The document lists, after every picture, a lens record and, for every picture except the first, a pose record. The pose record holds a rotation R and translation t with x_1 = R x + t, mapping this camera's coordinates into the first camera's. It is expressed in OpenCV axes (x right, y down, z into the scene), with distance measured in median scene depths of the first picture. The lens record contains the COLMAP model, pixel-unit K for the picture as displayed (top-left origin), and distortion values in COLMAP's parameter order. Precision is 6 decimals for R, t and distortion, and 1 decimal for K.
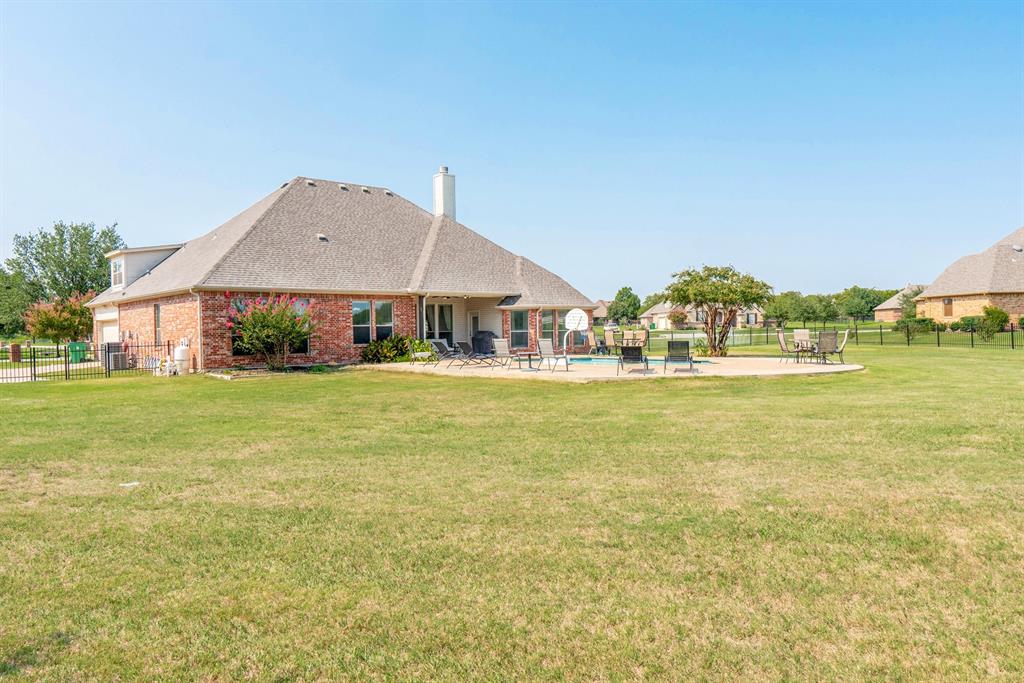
lens RADIAL K [[725.3, 0, 511.7], [0, 725.3, 339.1], [0, 0, 1]] dist [-0.000483, -0.000015]
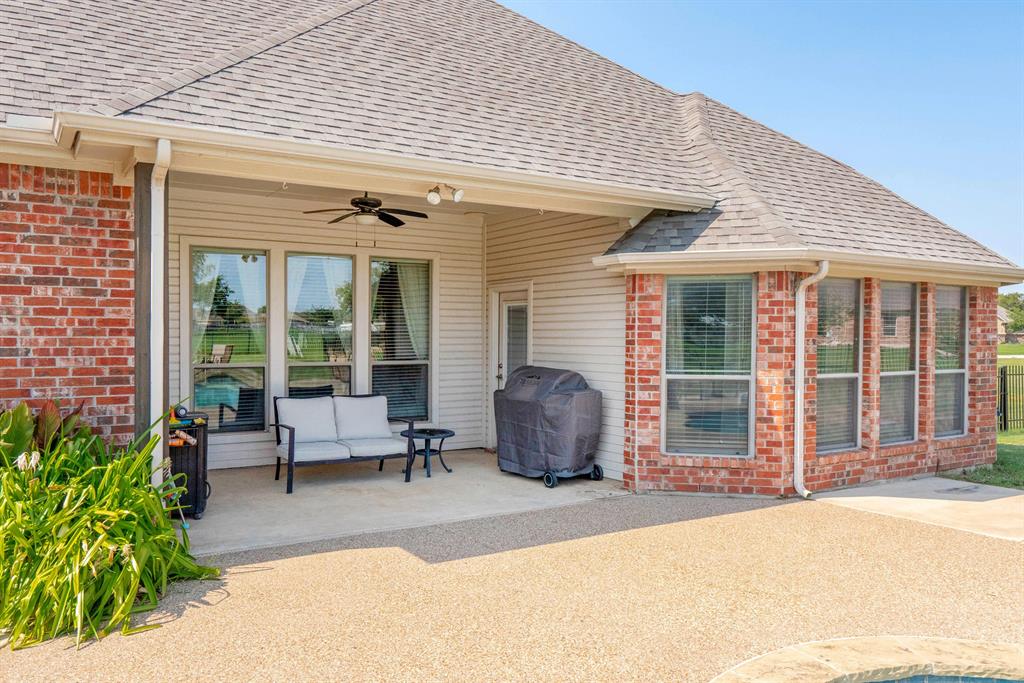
lens RADIAL K [[725.3, 0, 512.9], [0, 725.3, 339.8], [0, 0, 1]] dist [-0.000483, -0.000015]
pose [[0.989544, 0.021860, -0.142565, -0.015884], [-0.022586, 0.999739, -0.003474, -0.019528], [0.142452, 0.006658, 0.989779, 0.782374]]
